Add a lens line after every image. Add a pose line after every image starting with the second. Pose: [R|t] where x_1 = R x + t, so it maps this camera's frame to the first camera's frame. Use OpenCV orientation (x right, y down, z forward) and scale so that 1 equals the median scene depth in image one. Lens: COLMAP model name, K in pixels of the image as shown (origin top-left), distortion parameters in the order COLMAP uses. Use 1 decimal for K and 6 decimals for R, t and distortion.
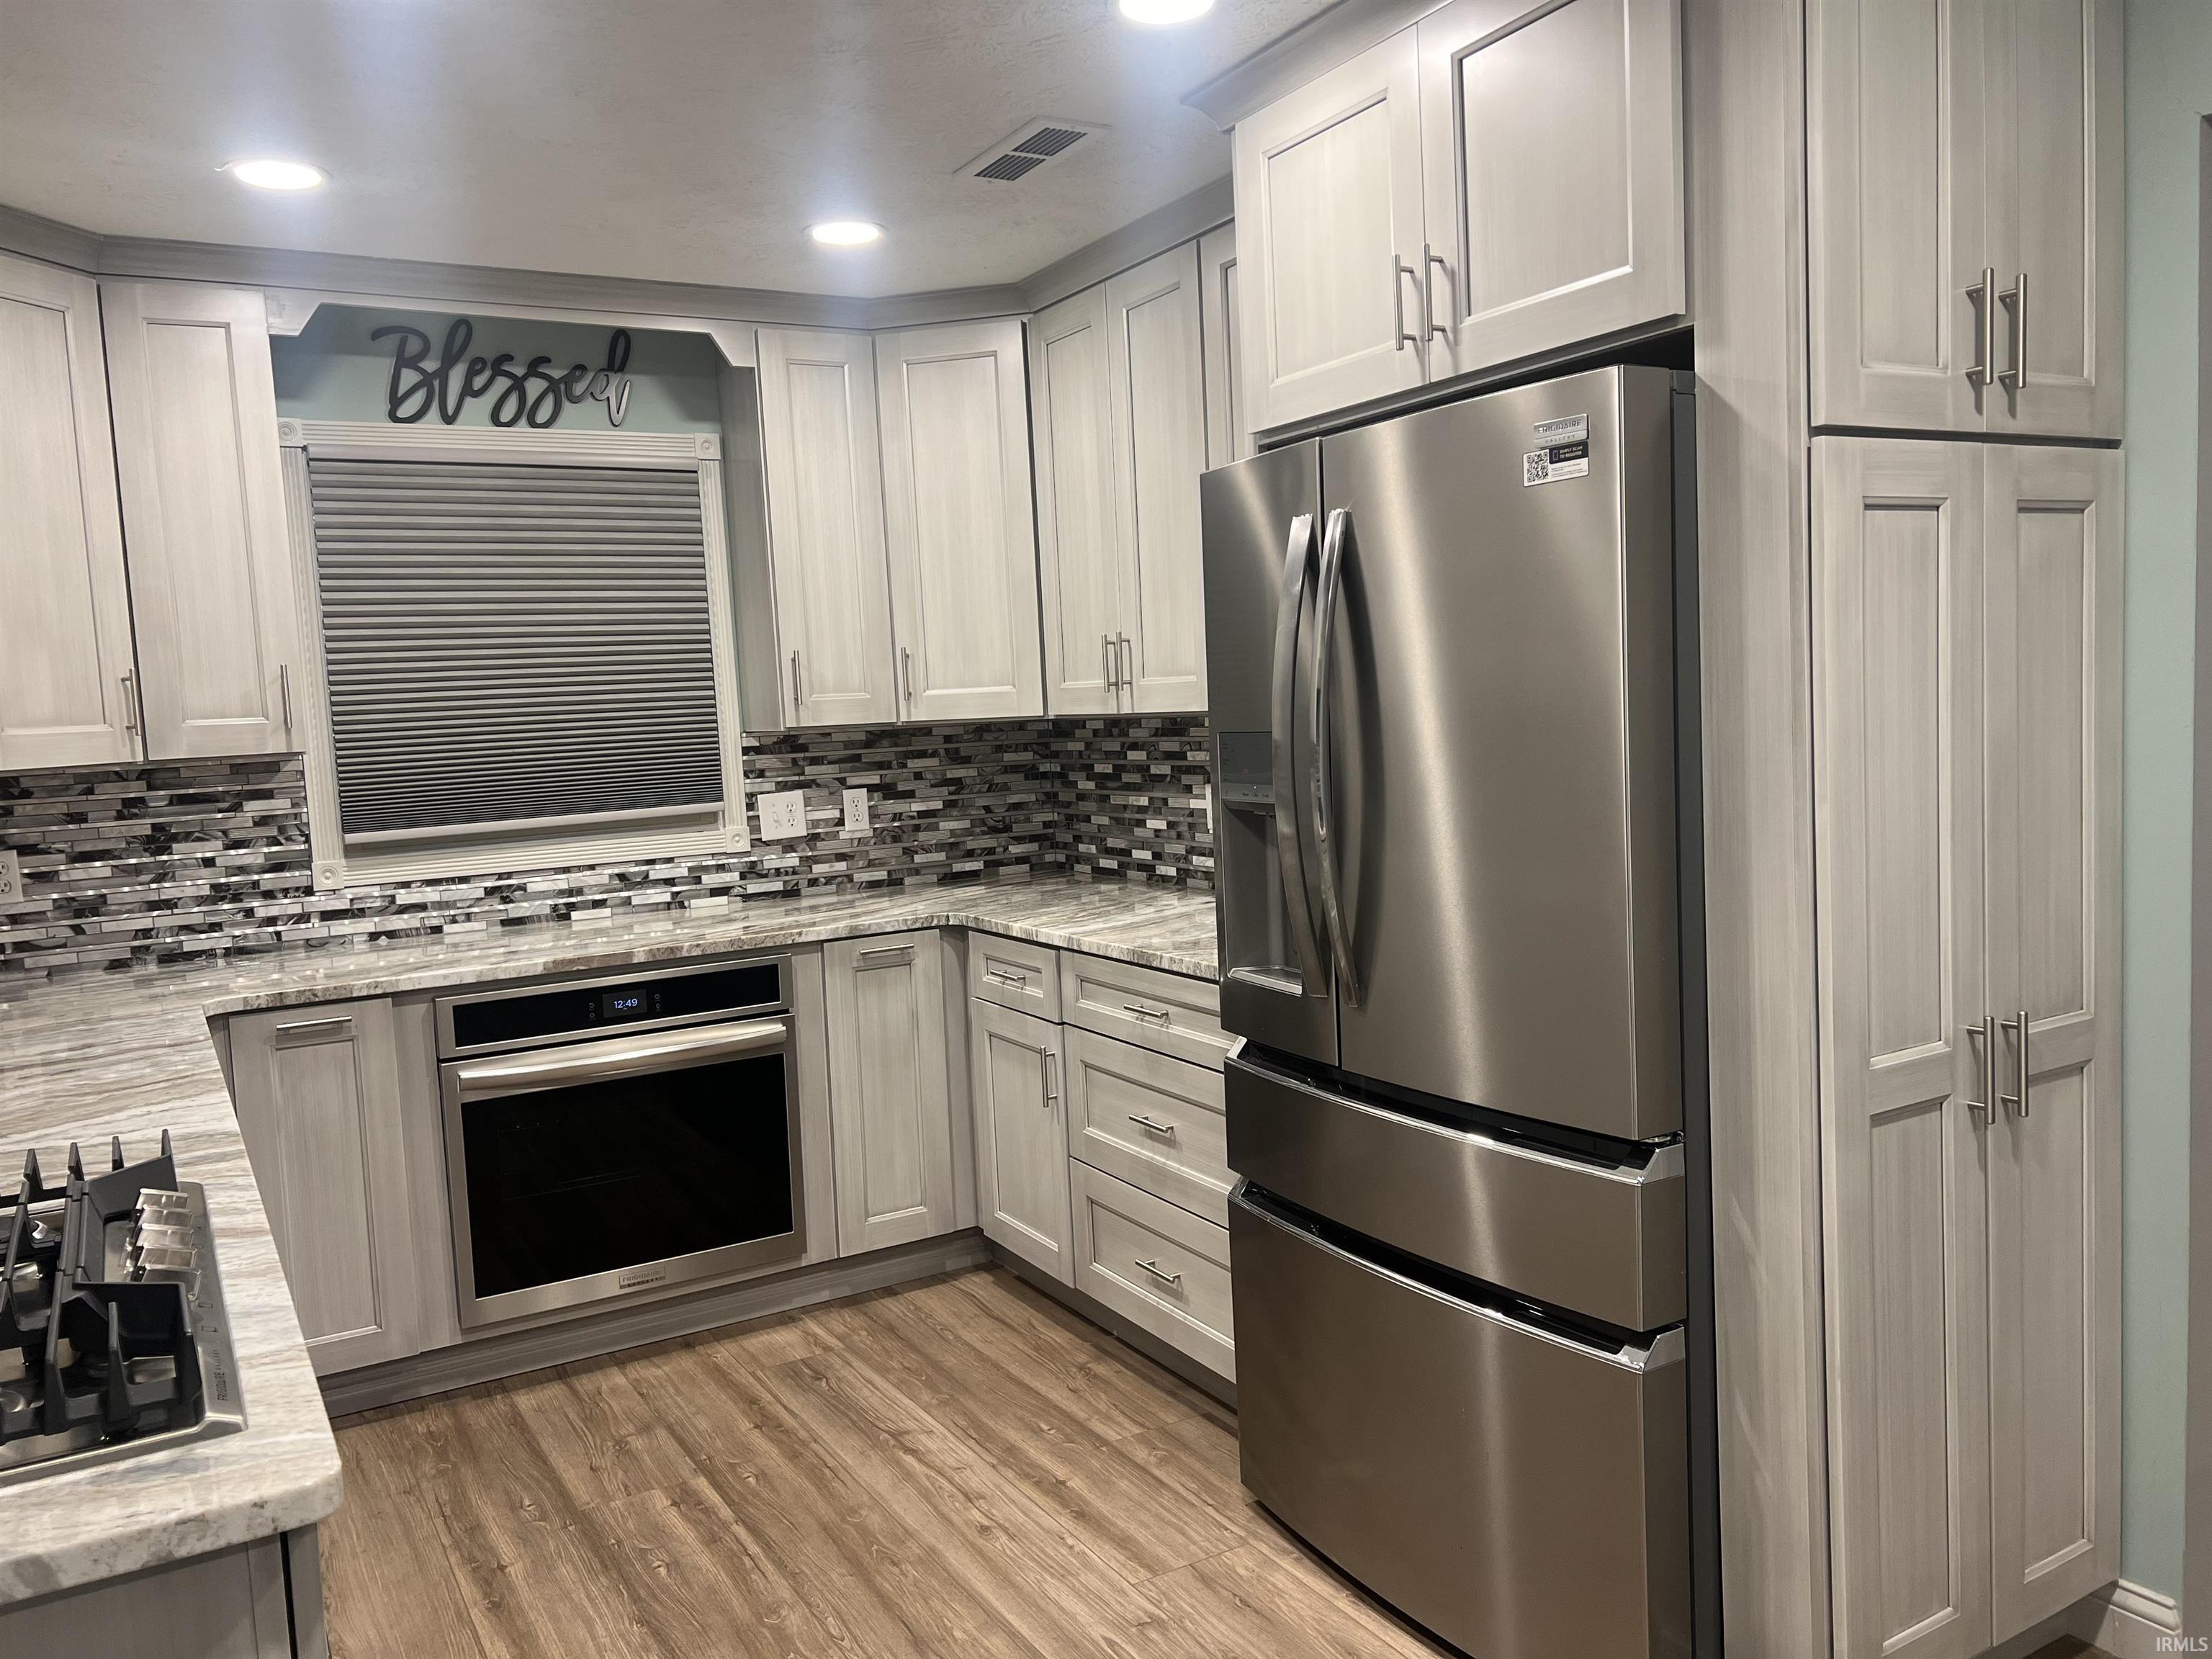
lens RADIAL K [[1654.2, 0, 1112.4], [0, 1654.2, 846.6], [0, 0, 1]] dist [0.105693, -0.136564]
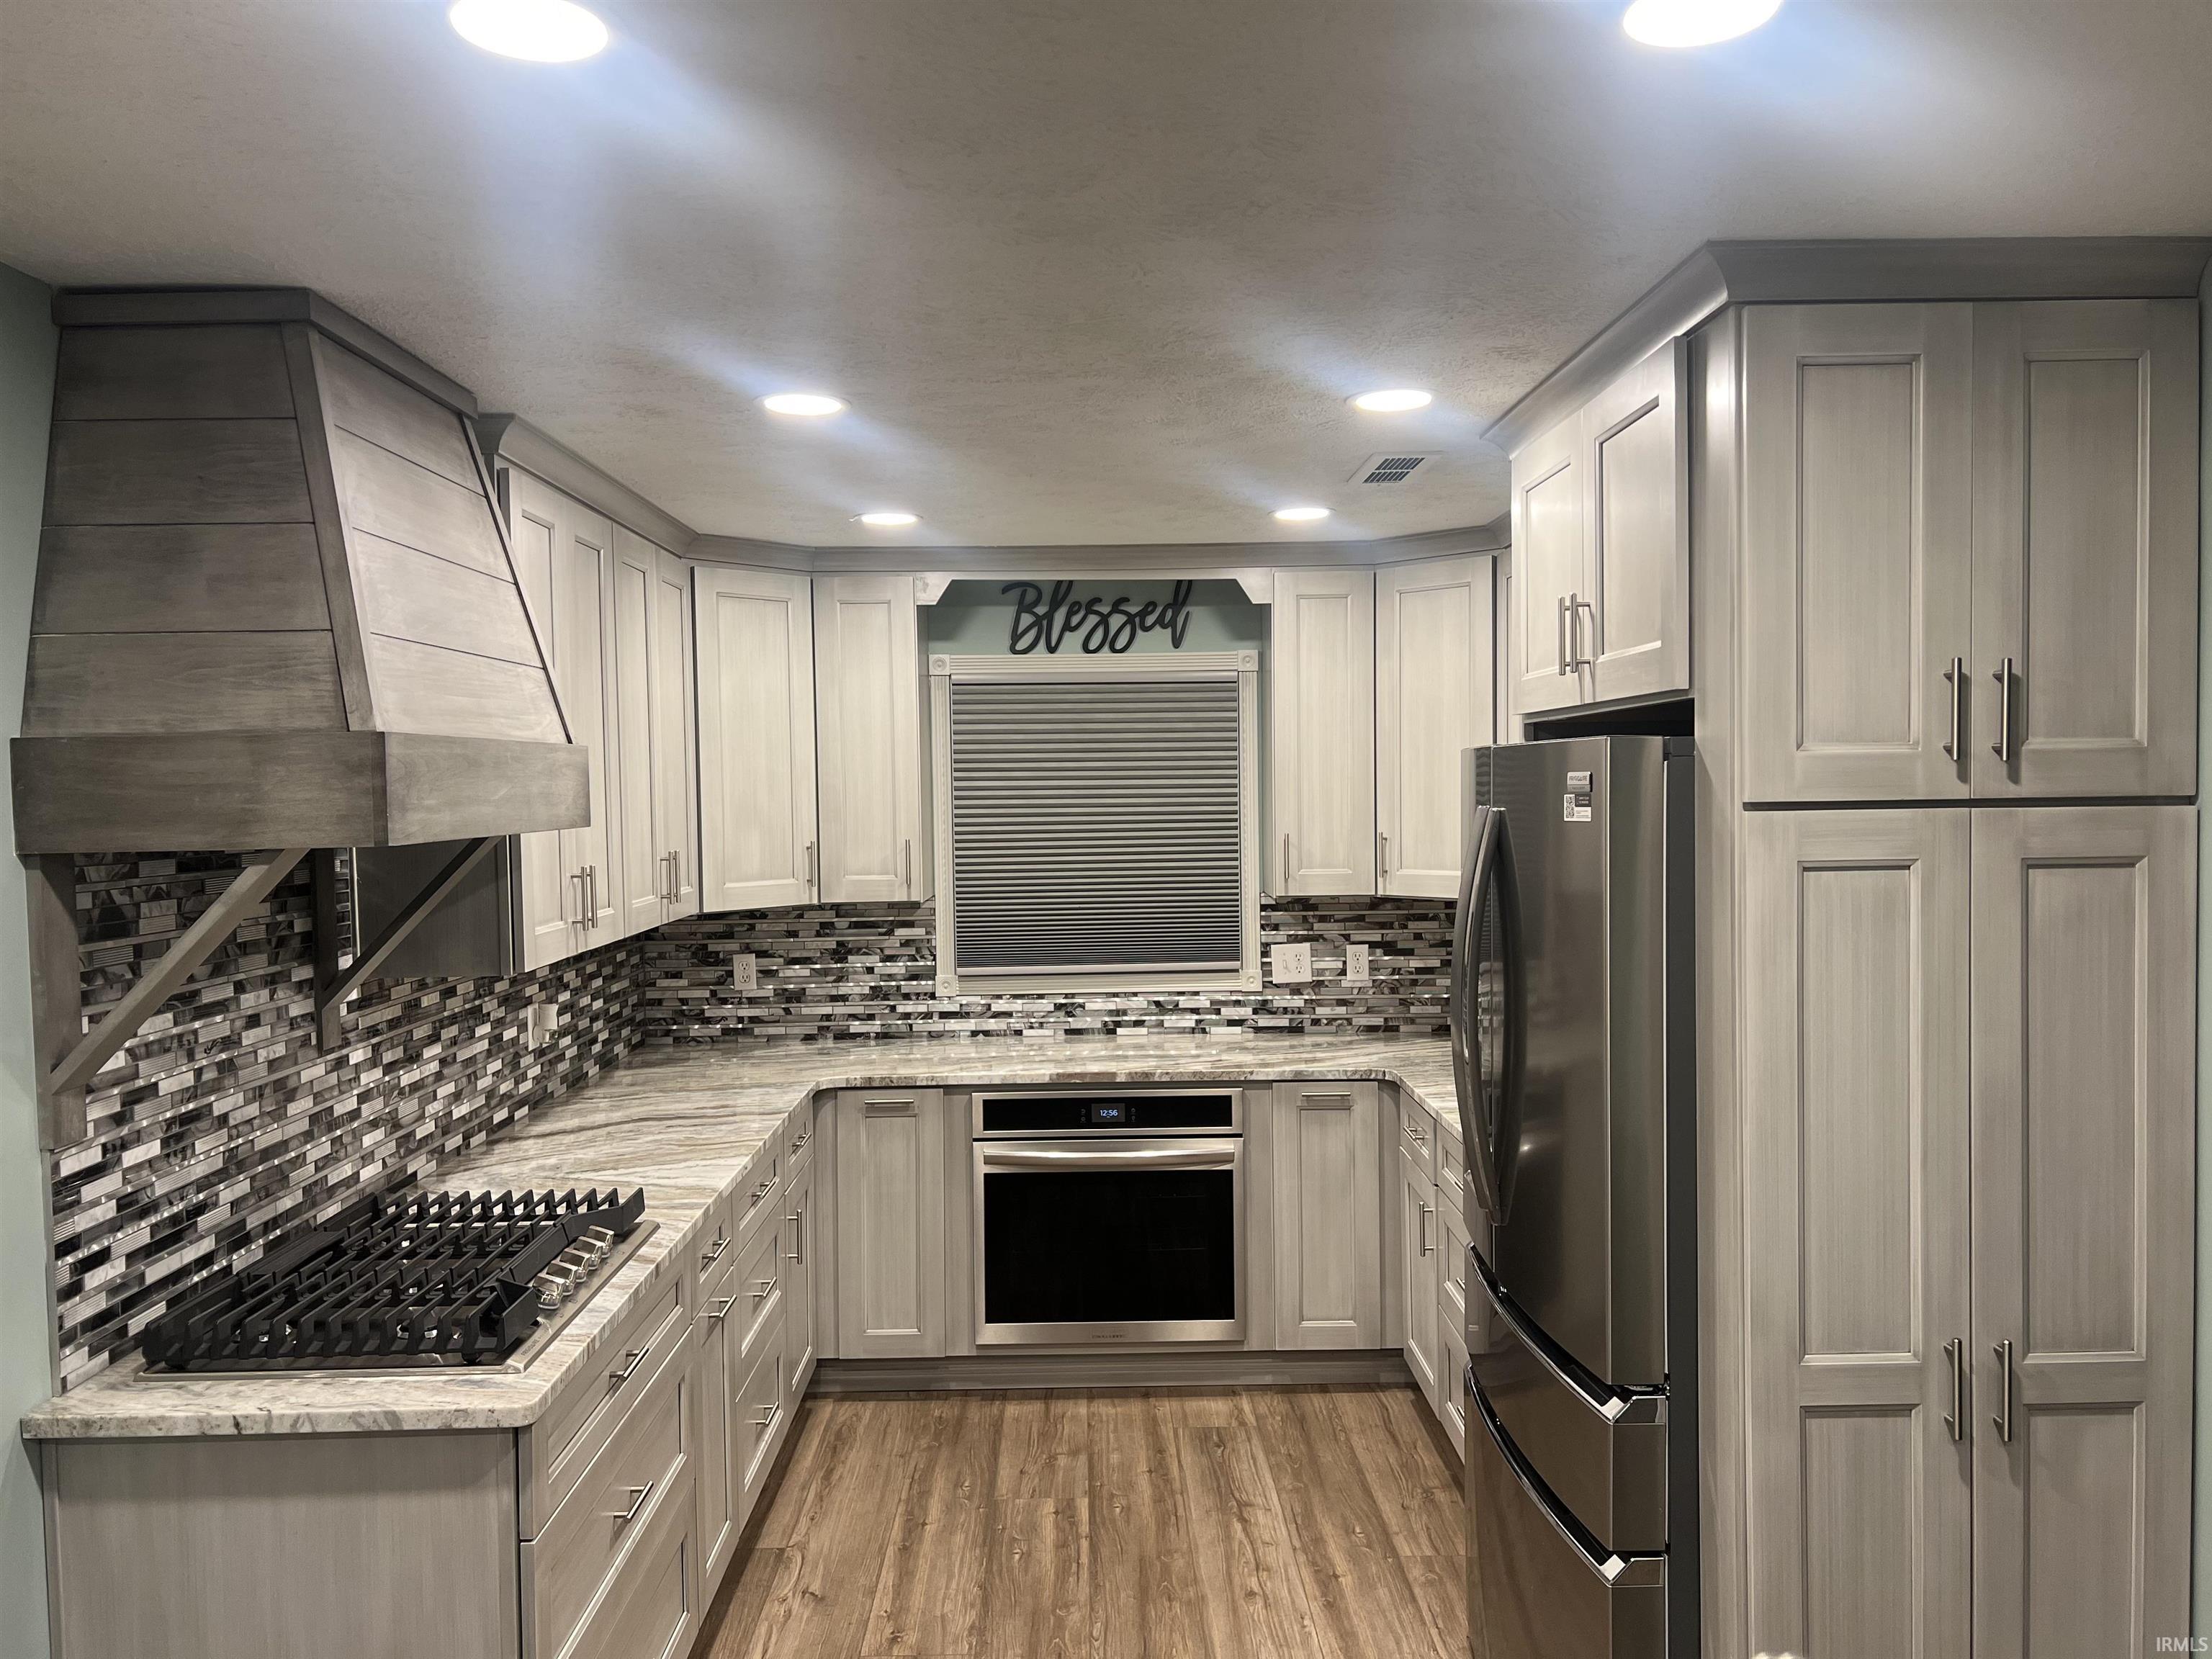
lens RADIAL K [[1654.2, 0, 1112.4], [0, 1654.2, 846.6], [0, 0, 1]] dist [0.105693, -0.136564]
pose [[0.873902, 0.055896, -0.482877, 0.294124], [-0.074304, 0.997054, -0.019057, -0.080305], [0.480389, 0.052534, 0.875481, -0.114518]]
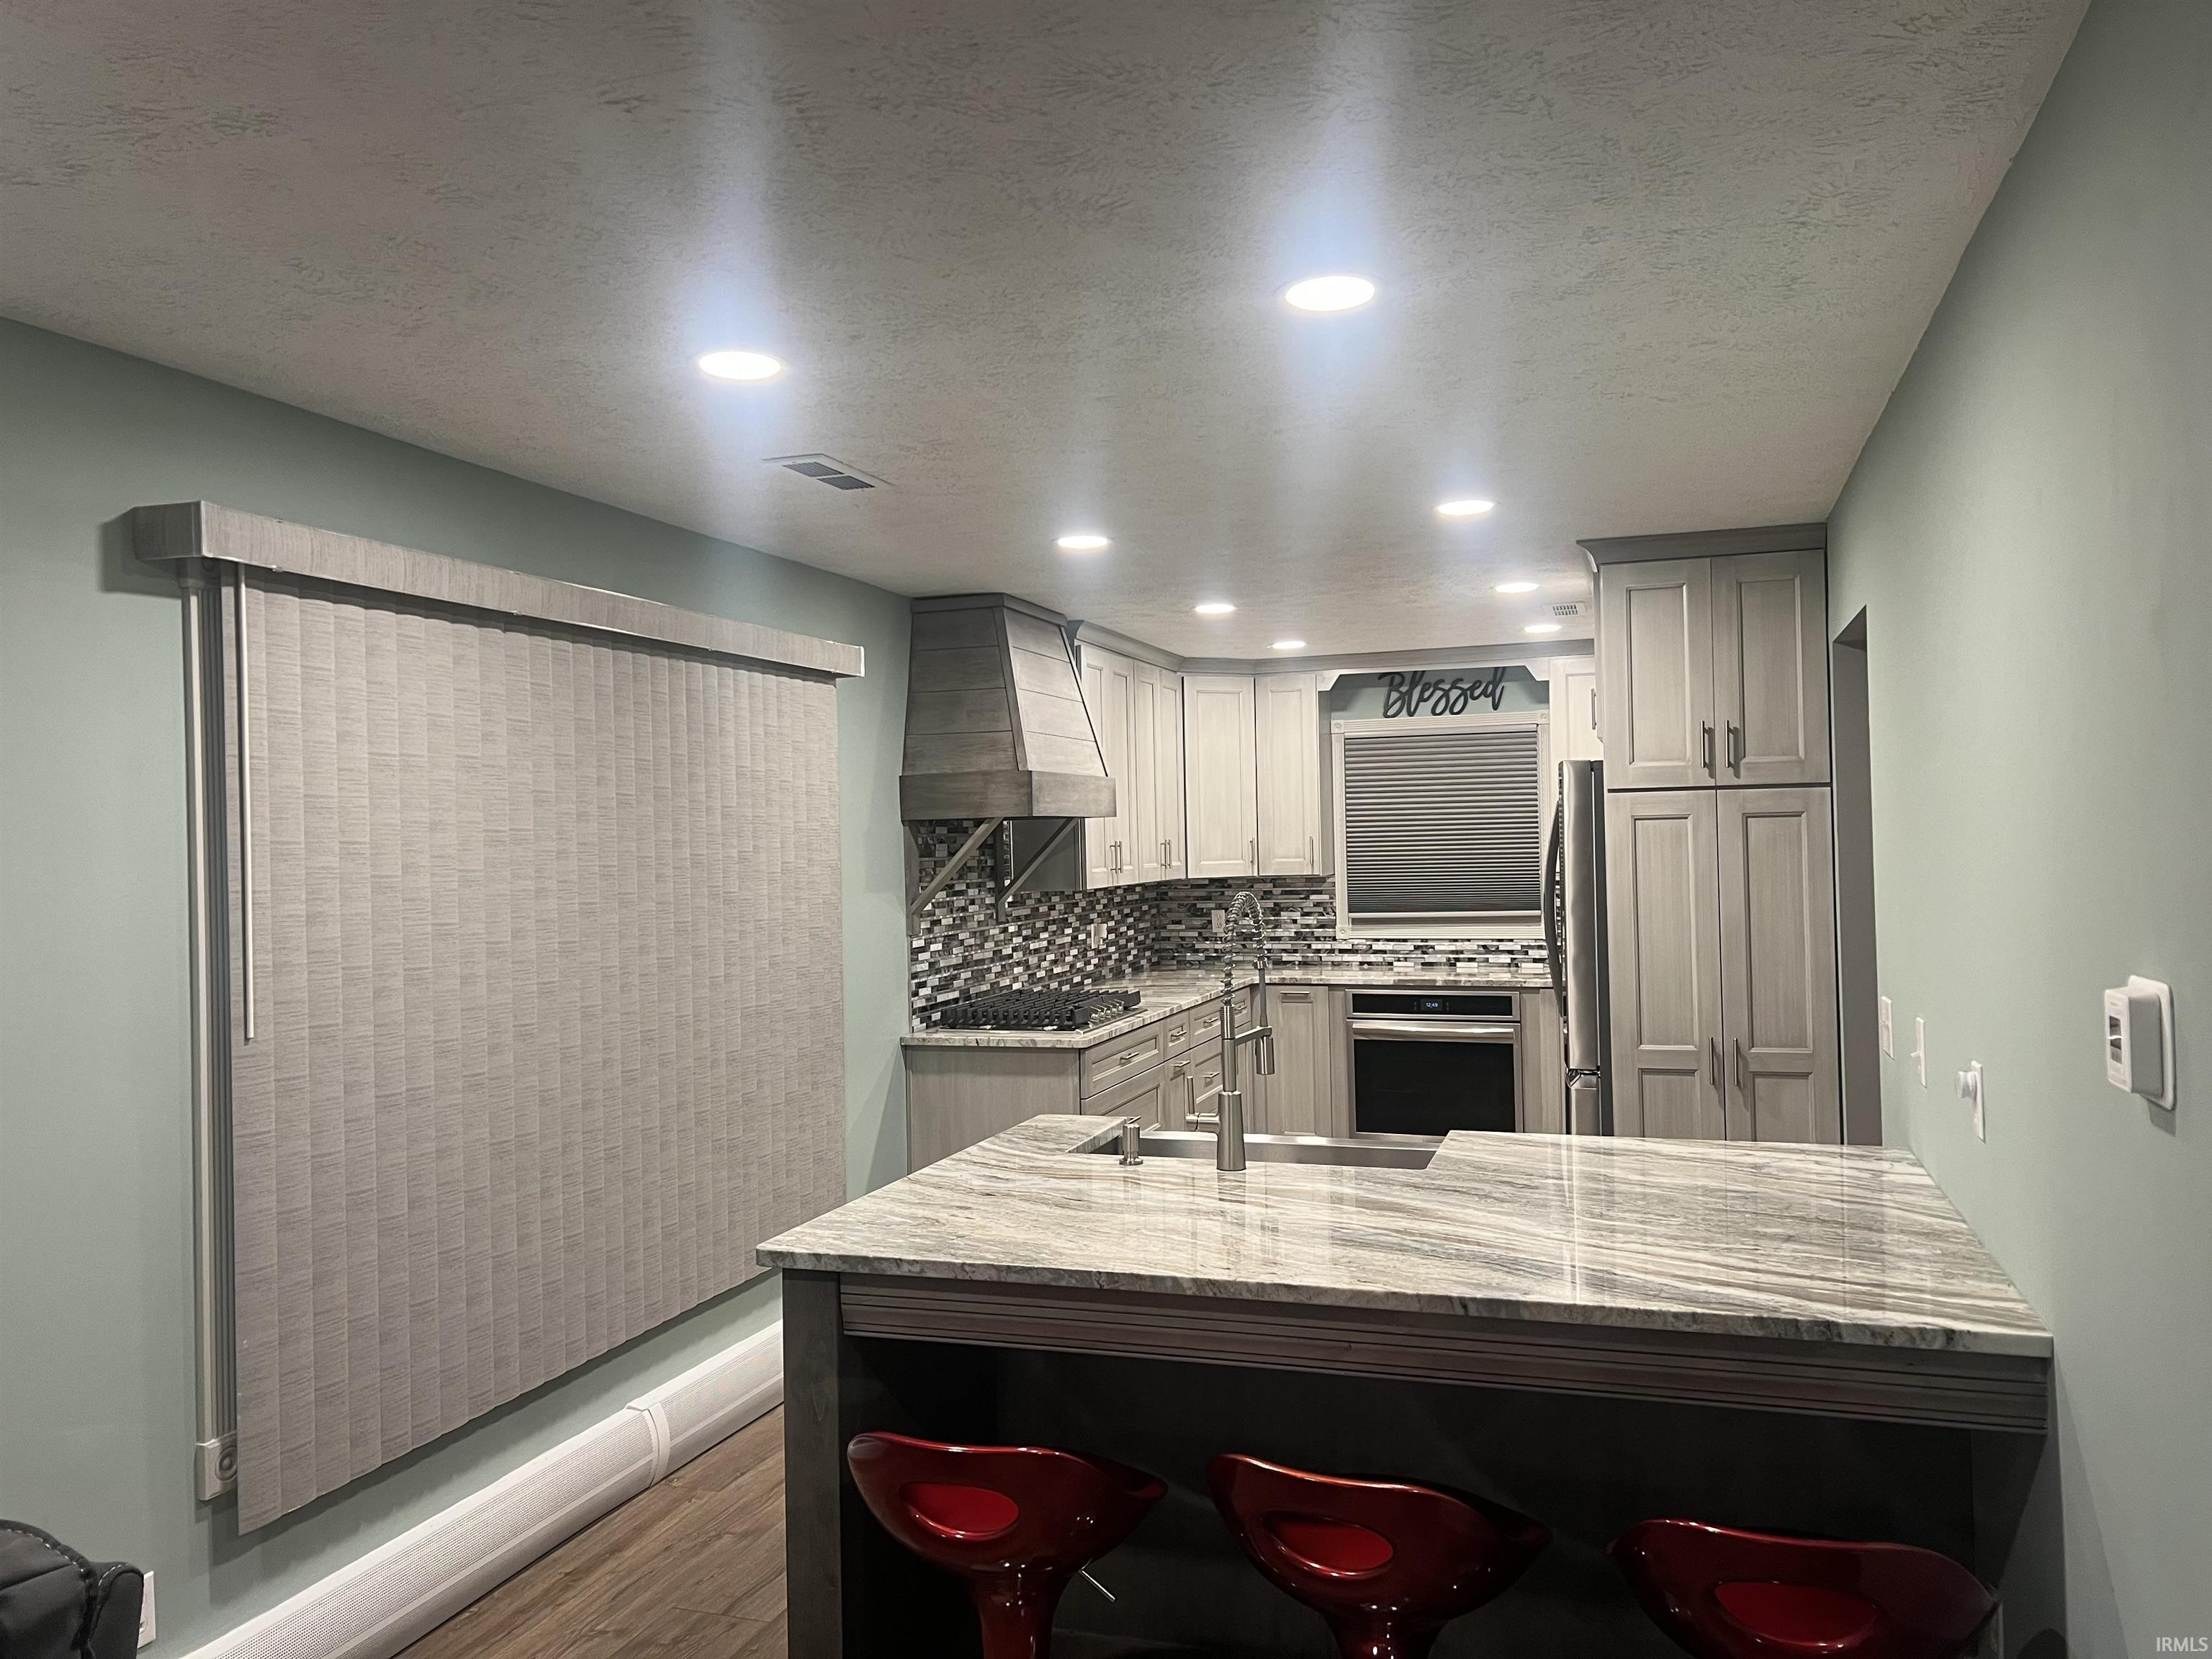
lens RADIAL K [[1654.2, 0, 1112.4], [0, 1654.2, 846.6], [0, 0, 1]] dist [0.105693, -0.136564]
pose [[0.666157, 0.039187, -0.744781, 0.895651], [-0.081239, 0.996489, -0.020232, -0.024502], [0.741374, 0.073983, 0.667002, -0.617028]]
